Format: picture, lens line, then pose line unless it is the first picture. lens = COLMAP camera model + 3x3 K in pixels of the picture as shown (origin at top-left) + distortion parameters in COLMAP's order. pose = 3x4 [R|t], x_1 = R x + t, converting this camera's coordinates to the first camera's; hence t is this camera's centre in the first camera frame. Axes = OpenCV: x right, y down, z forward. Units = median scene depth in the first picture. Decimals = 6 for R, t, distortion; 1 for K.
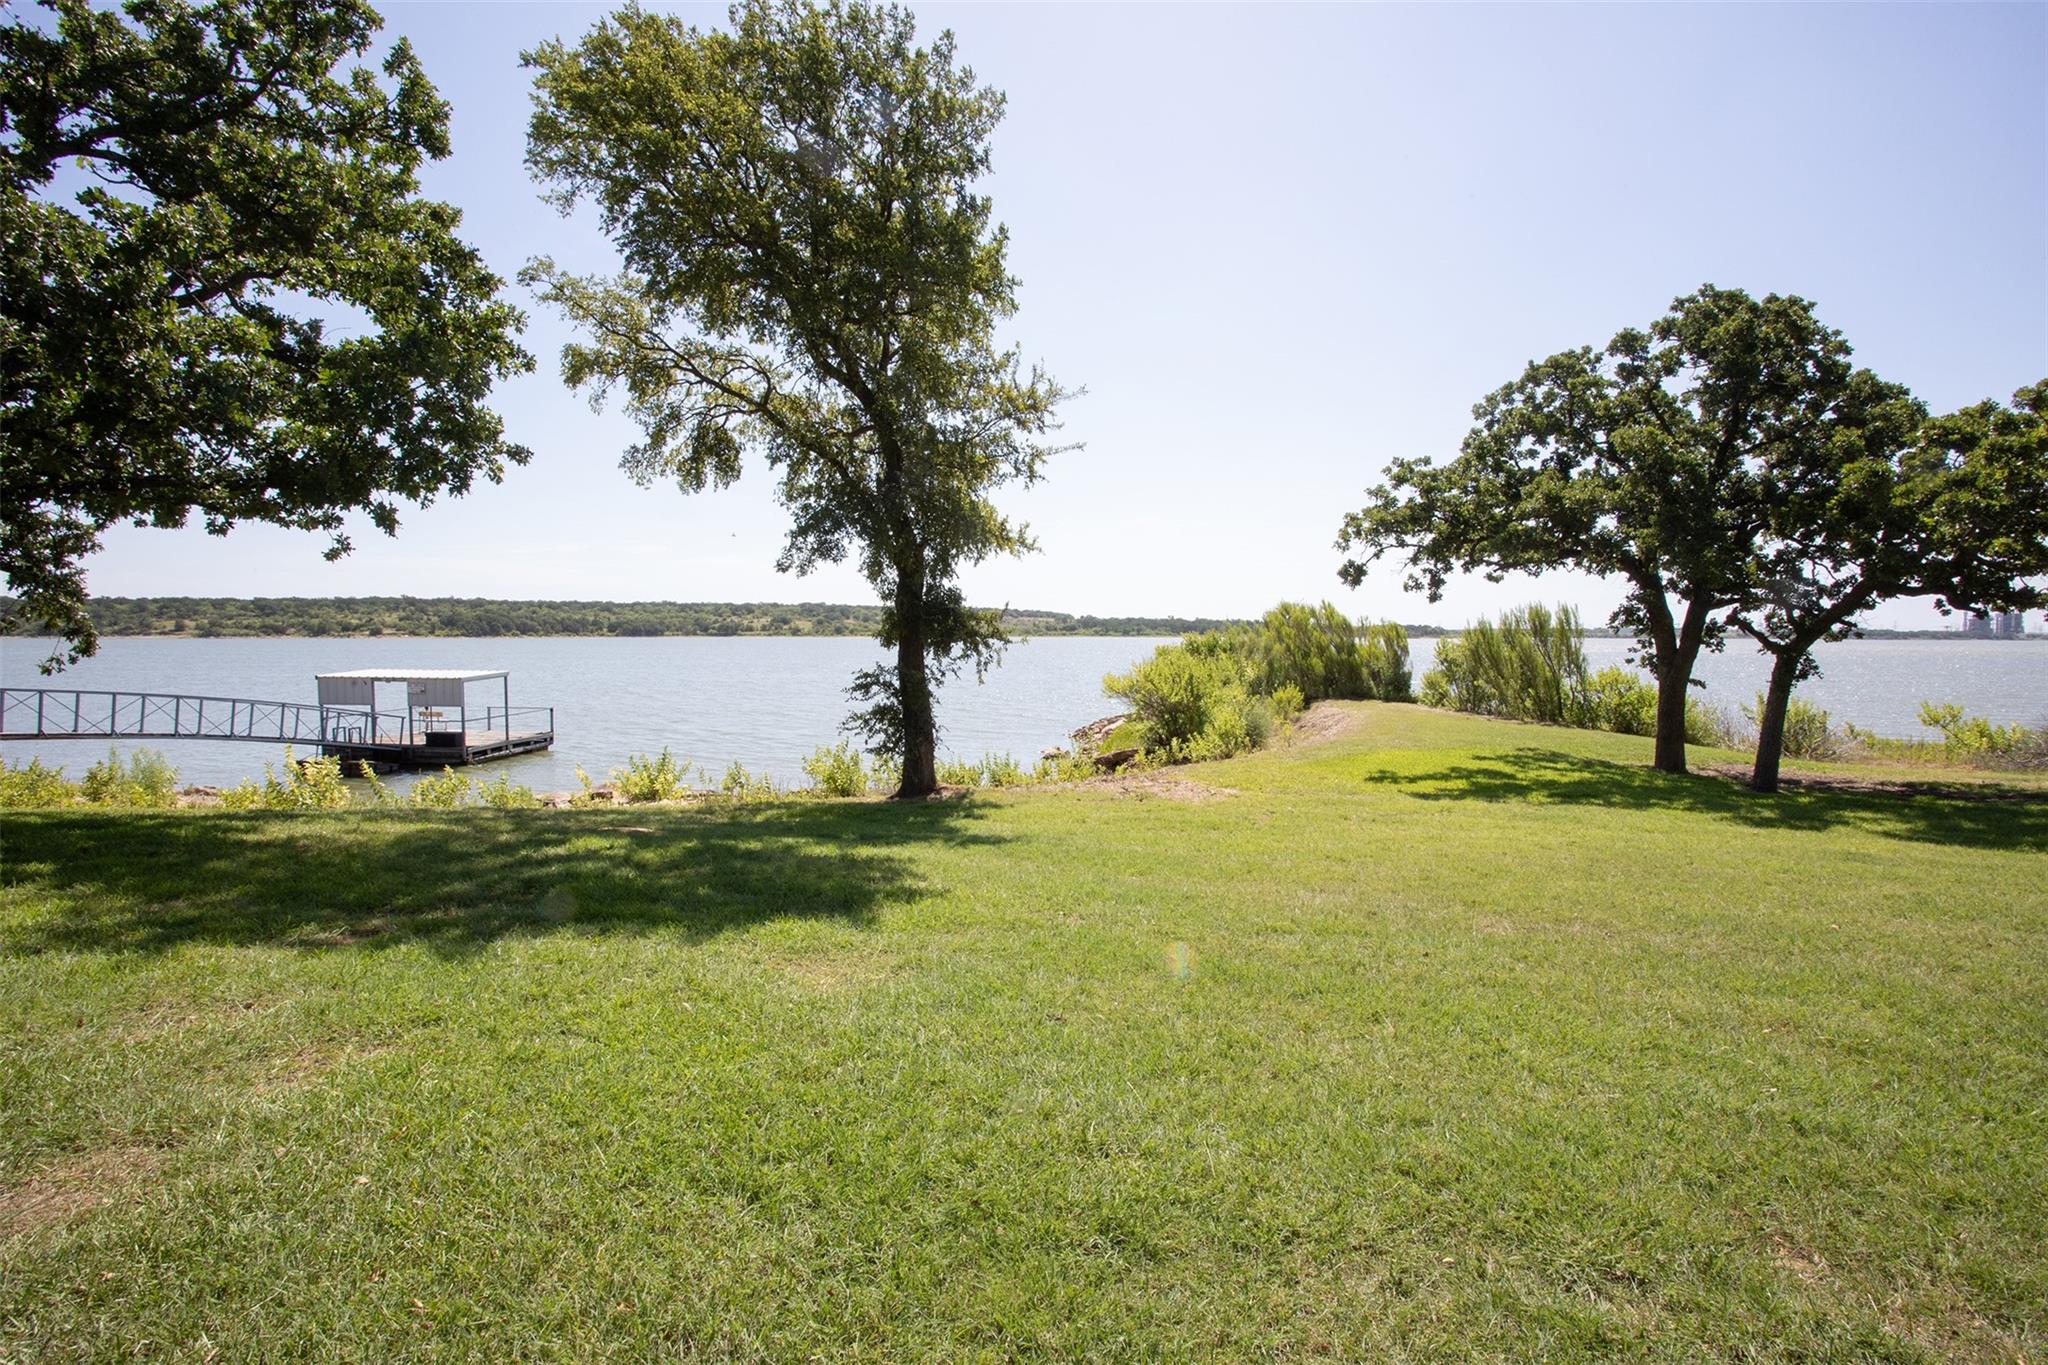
lens RADIAL K [[1011.1, 0, 1024.0], [0, 1011.1, 682.5], [0, 0, 1]] dist [-0.068346, 0.038620]
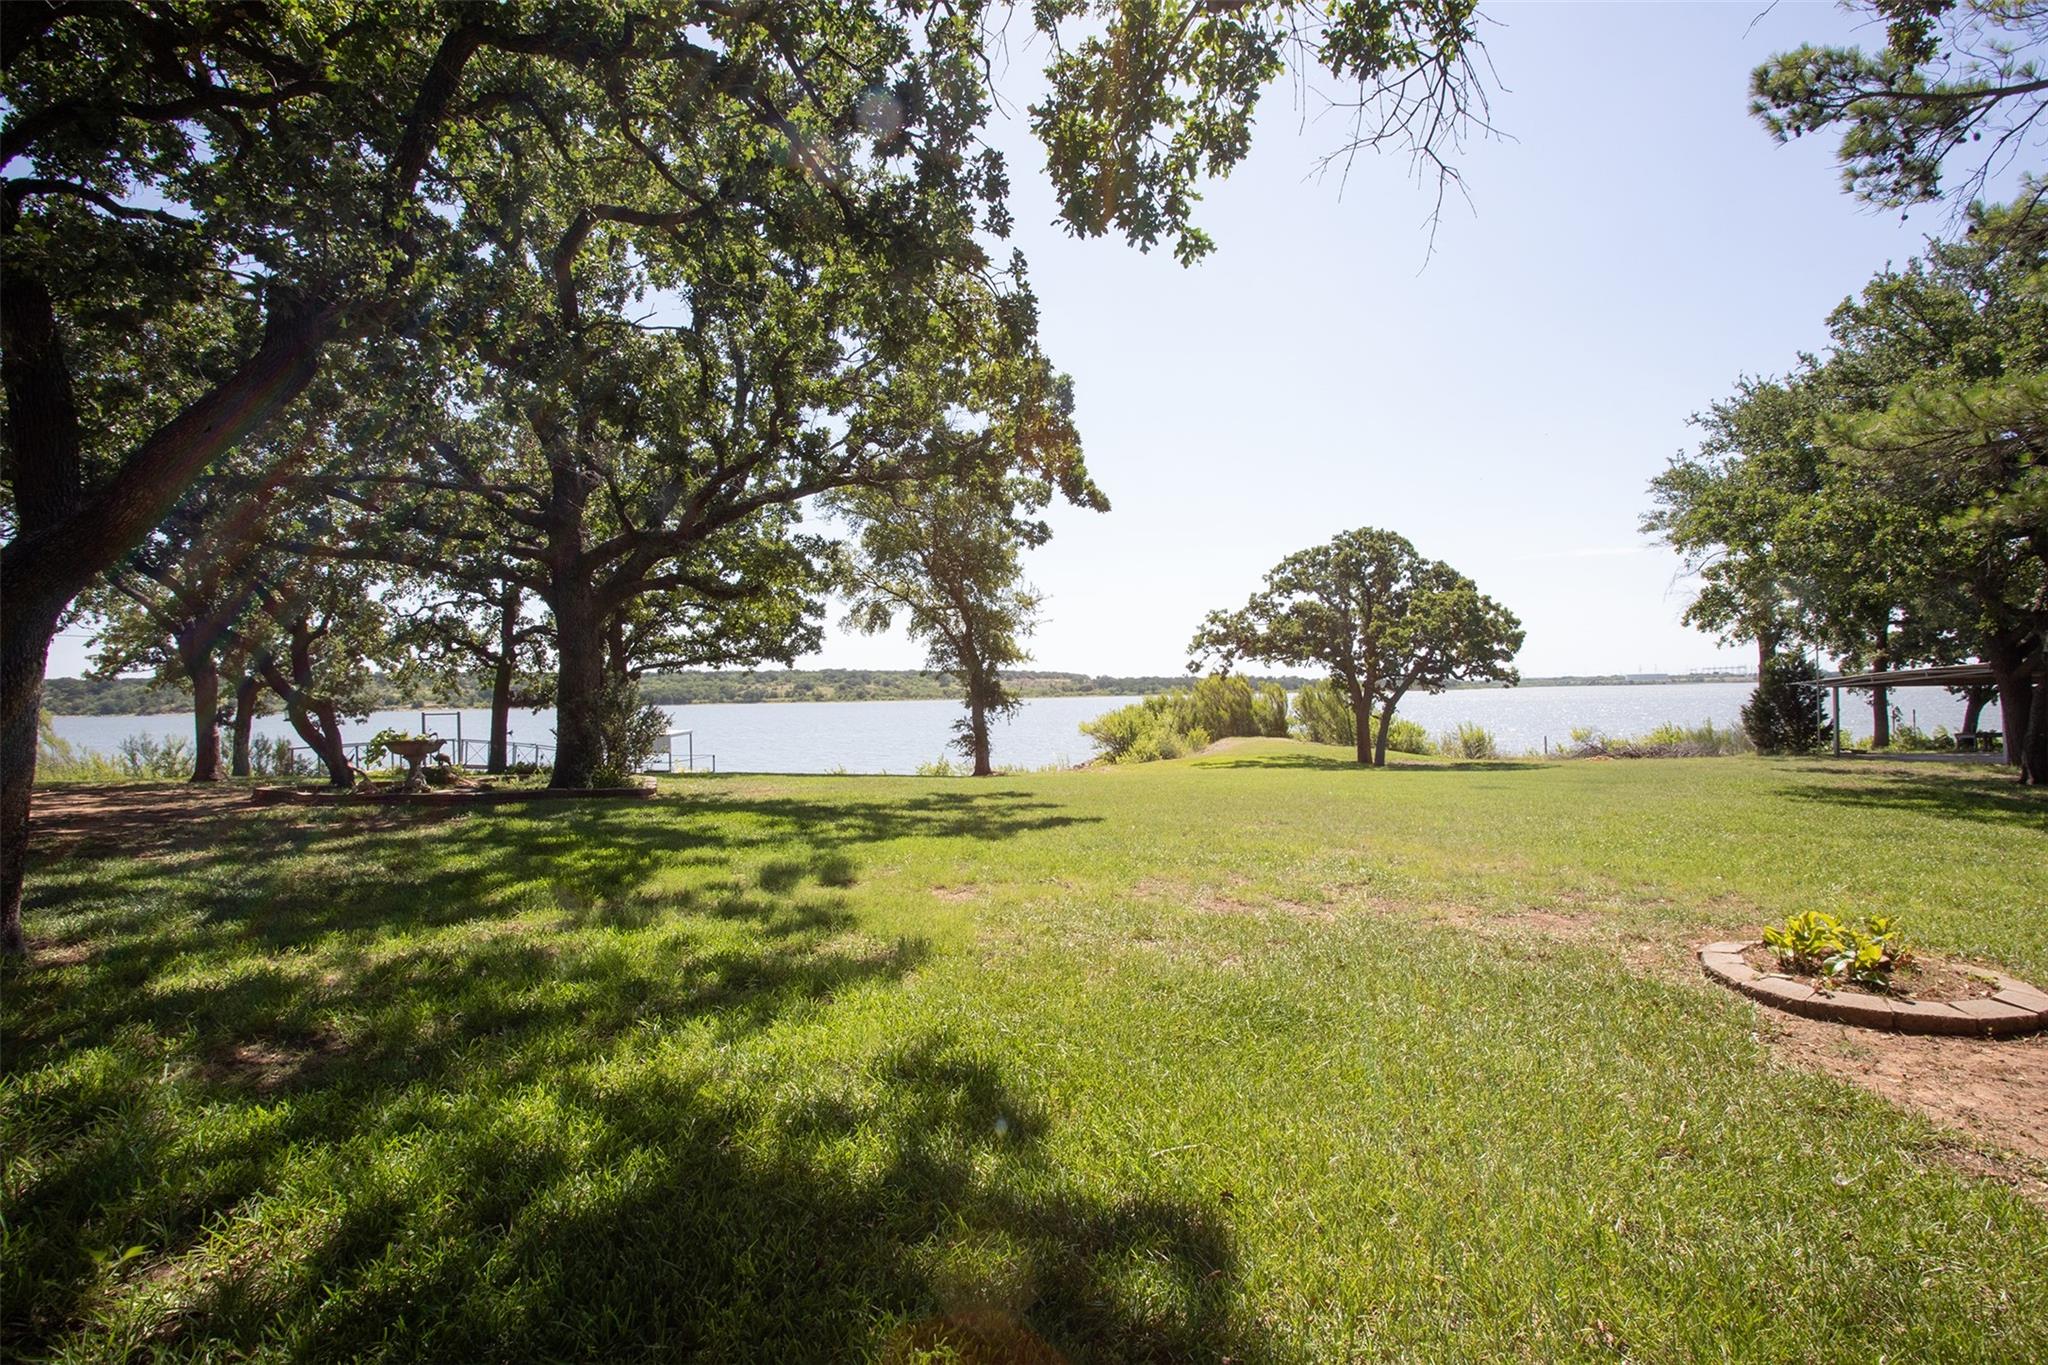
lens RADIAL K [[1011.1, 0, 1024.0], [0, 1011.1, 682.5], [0, 0, 1]] dist [-0.068346, 0.038620]
pose [[0.999623, -0.021480, -0.017095, 0.010509], [0.020409, 0.997958, -0.060524, 0.017269], [0.018360, 0.060152, 0.998020, -0.465759]]
